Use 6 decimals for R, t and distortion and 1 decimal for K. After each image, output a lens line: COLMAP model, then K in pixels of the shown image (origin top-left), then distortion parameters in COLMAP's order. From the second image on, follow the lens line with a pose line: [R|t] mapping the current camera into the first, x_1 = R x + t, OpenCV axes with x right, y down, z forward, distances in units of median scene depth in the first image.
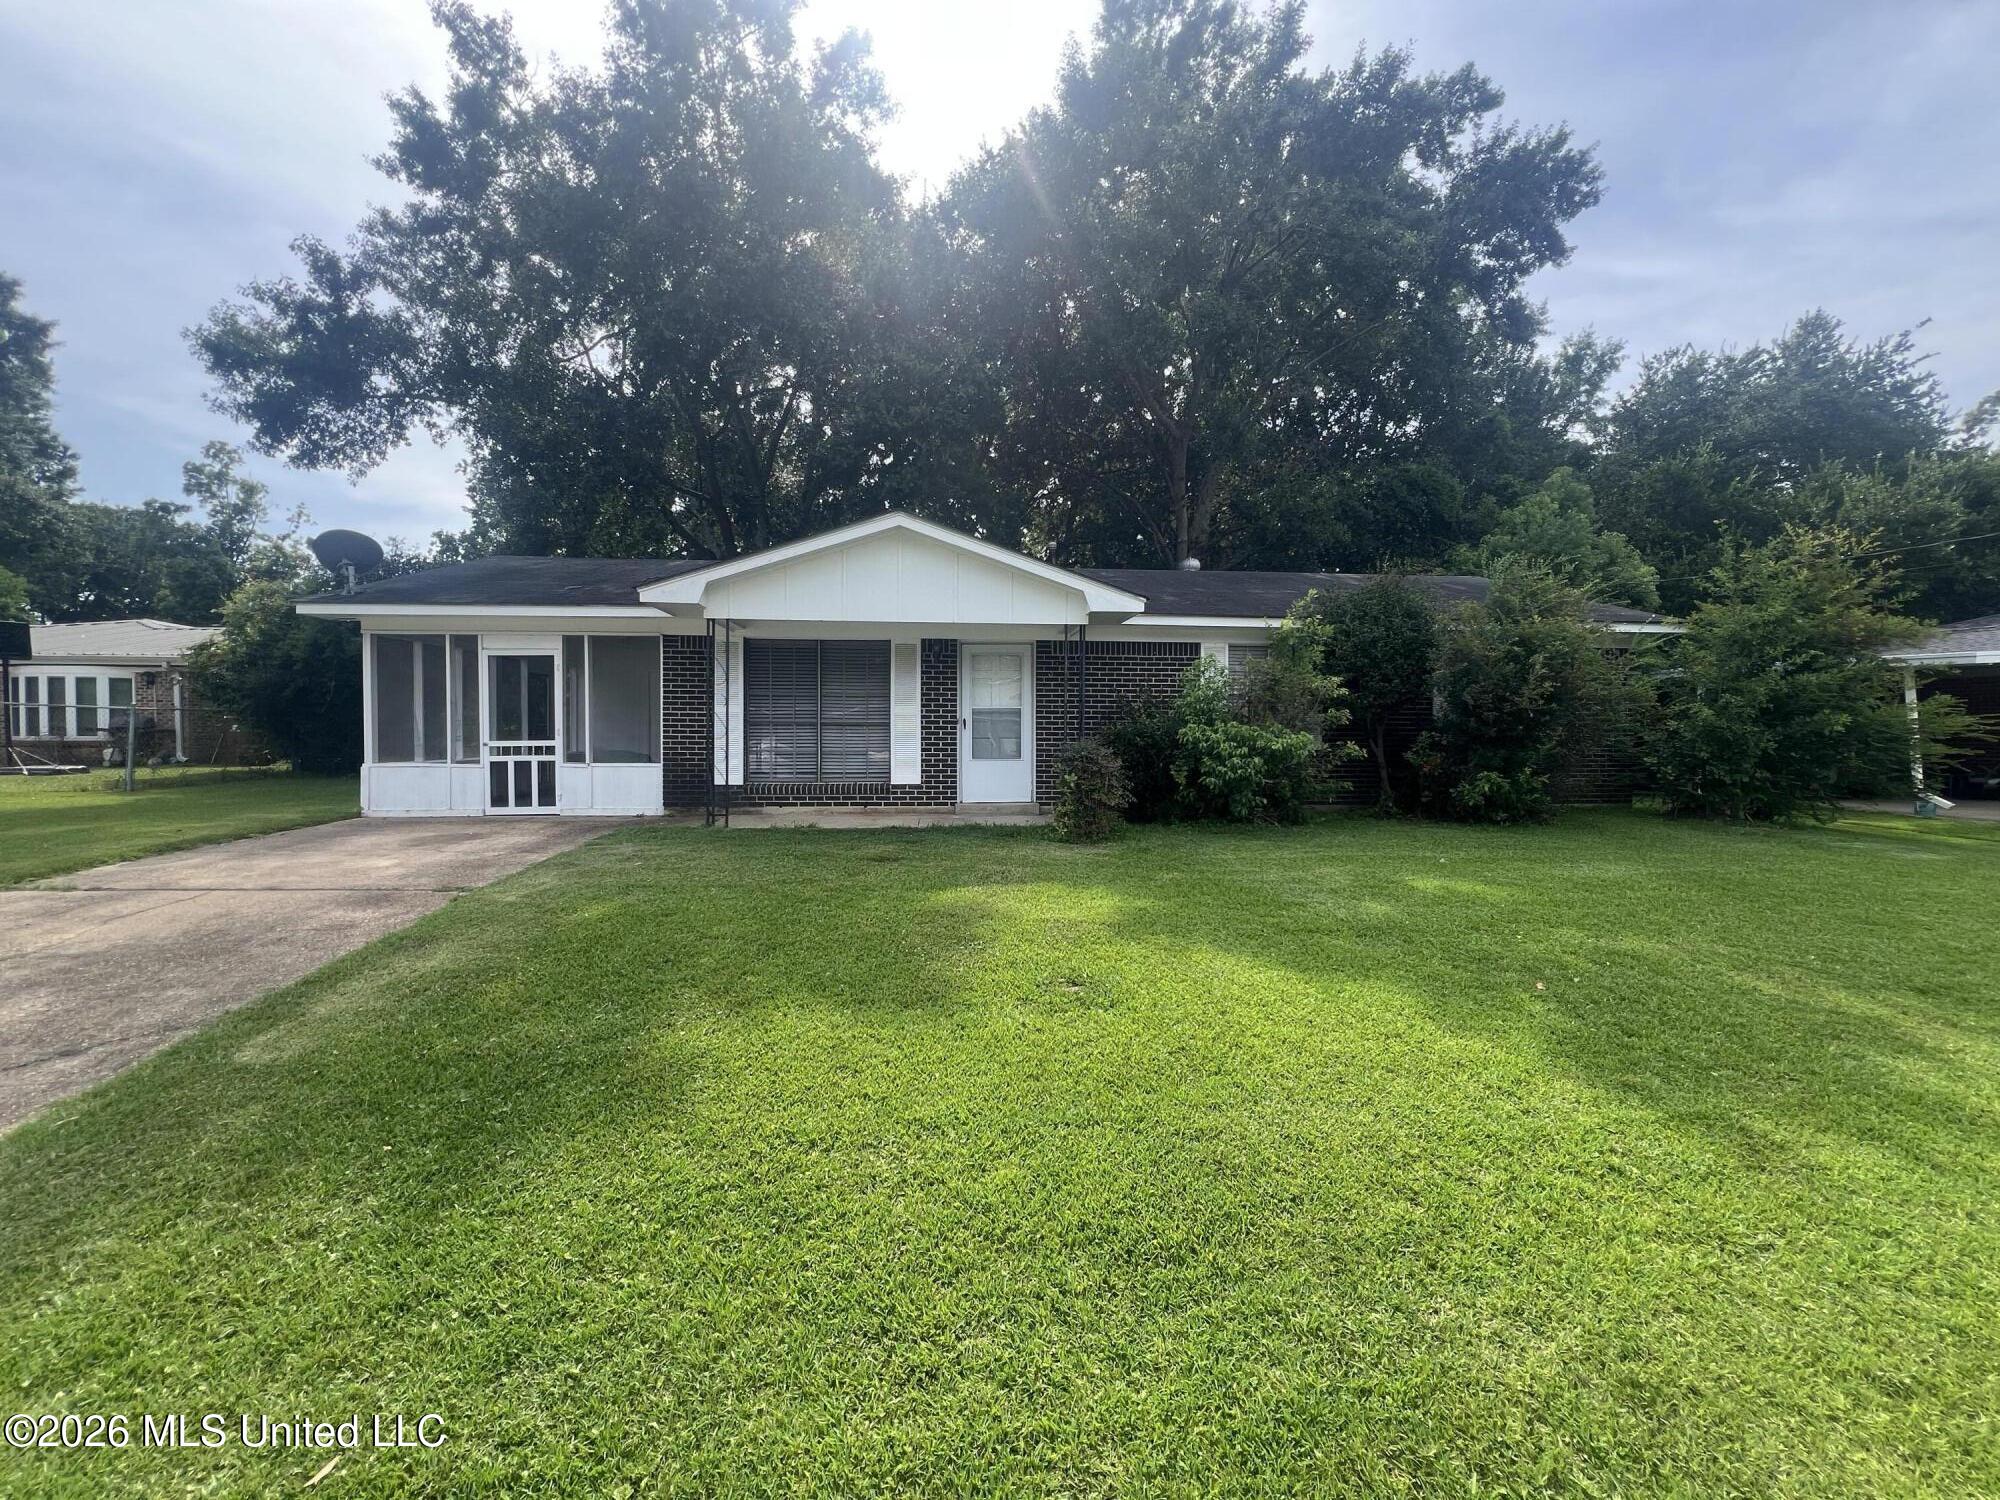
lens RADIAL K [[804.6, 0, 1001.8], [0, 804.6, 739.3], [0, 0, 1]] dist [-0.002130, -0.000018]
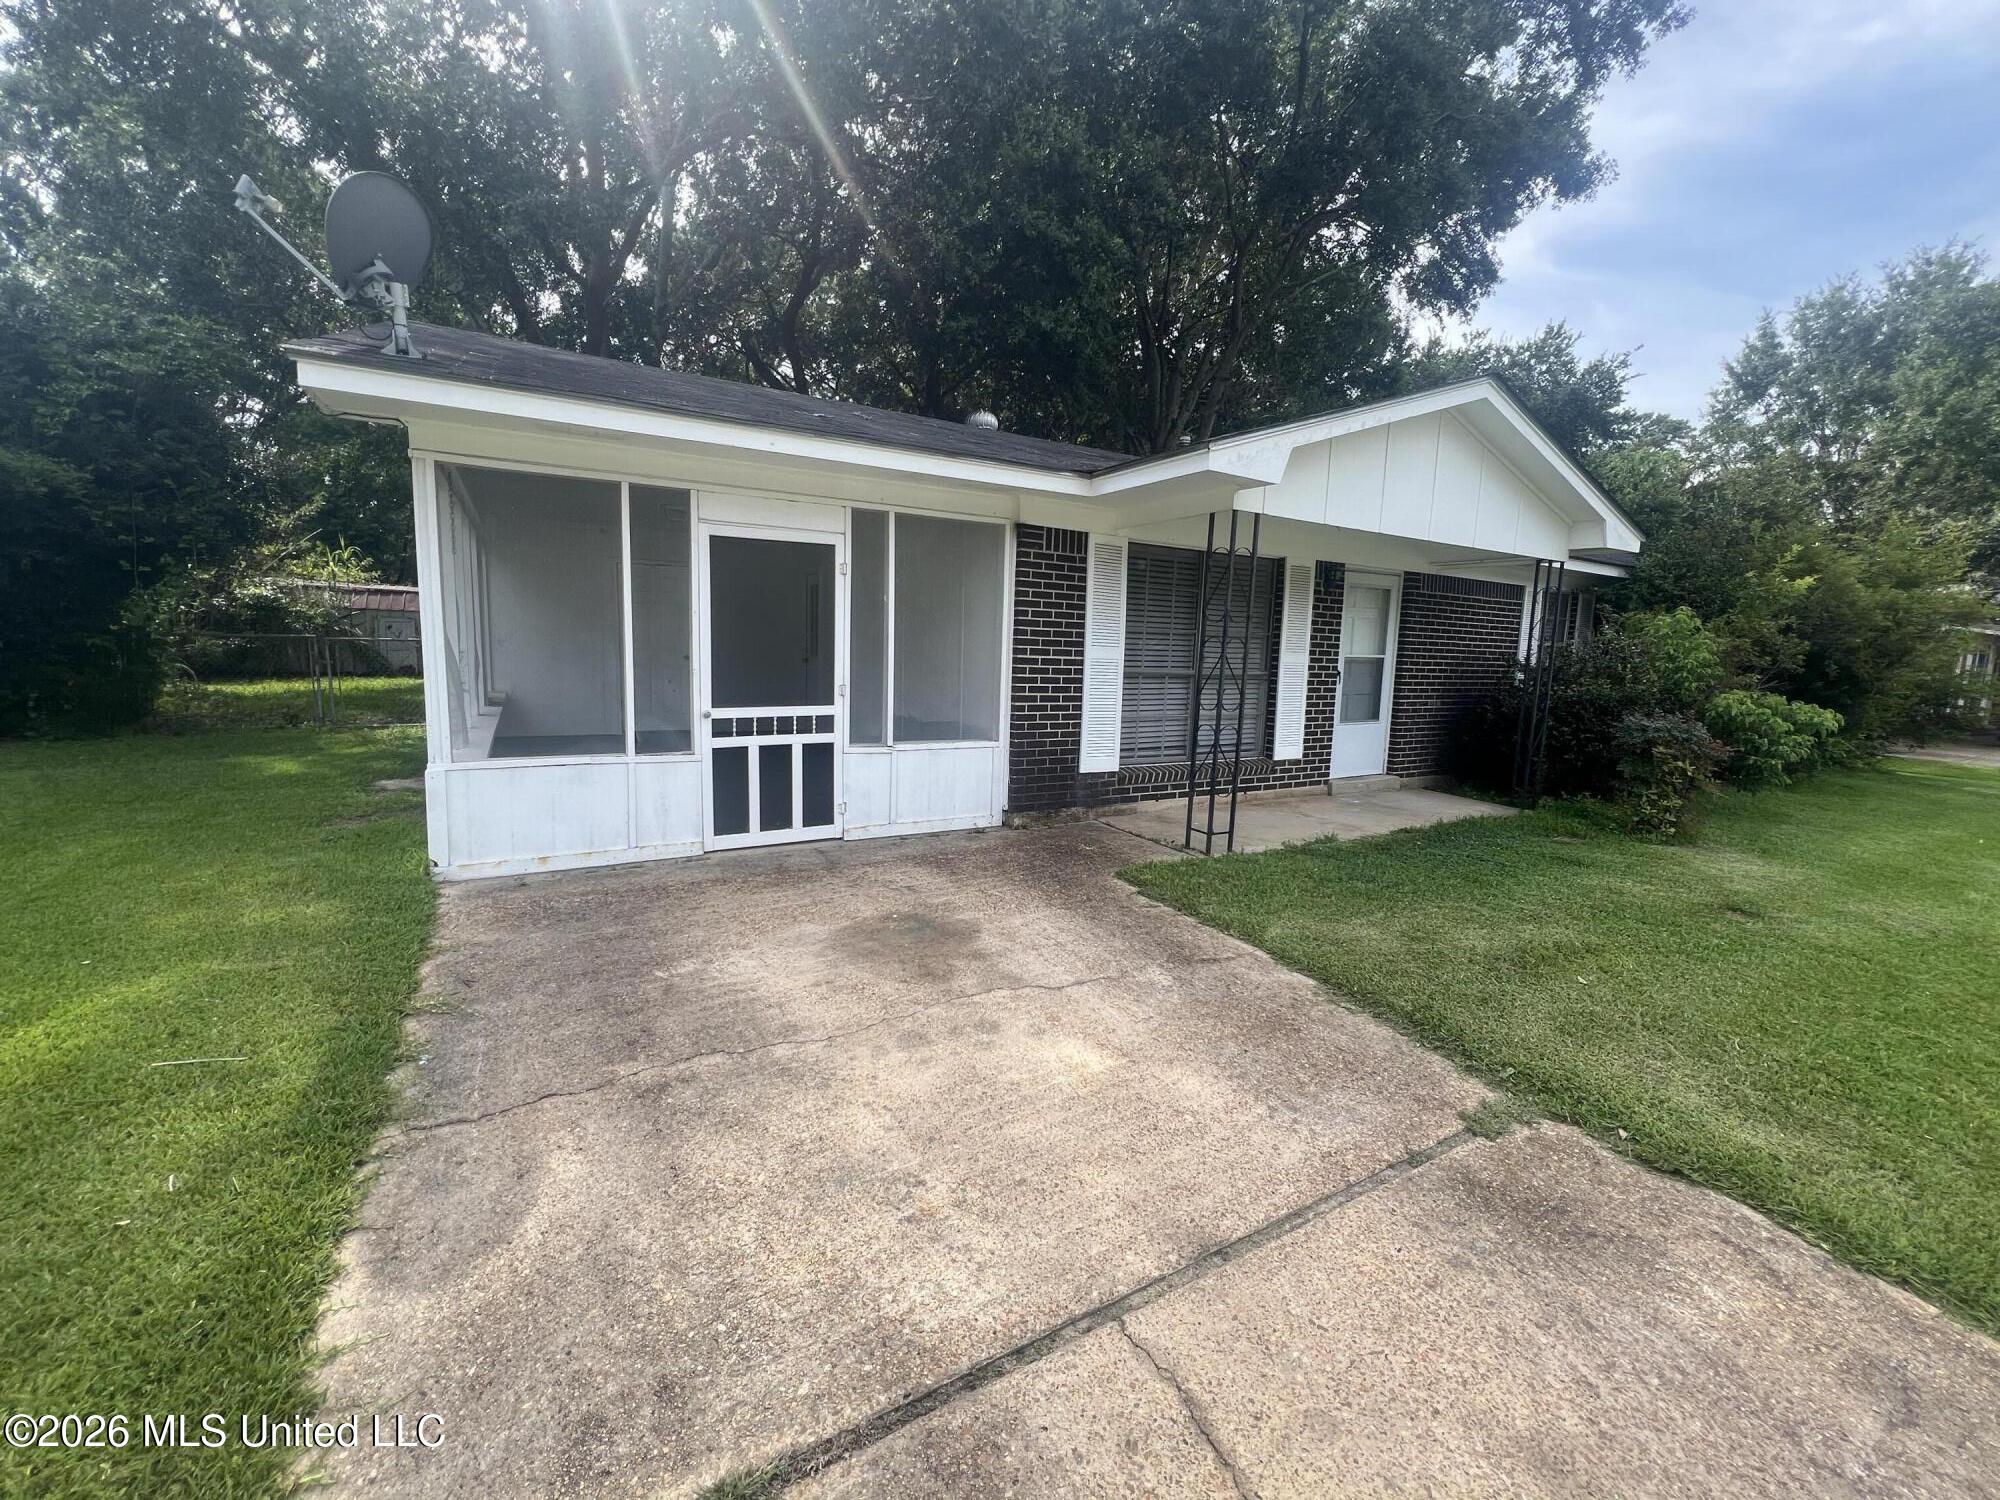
lens RADIAL K [[804.6, 0, 997.1], [0, 804.6, 748.4], [0, 0, 1]] dist [-0.002130, -0.000018]
pose [[0.903891, -0.031409, 0.426609, -0.688409], [-0.020721, 0.992915, 0.117006, -0.035362], [-0.427262, -0.114600, 0.896836, 0.463294]]
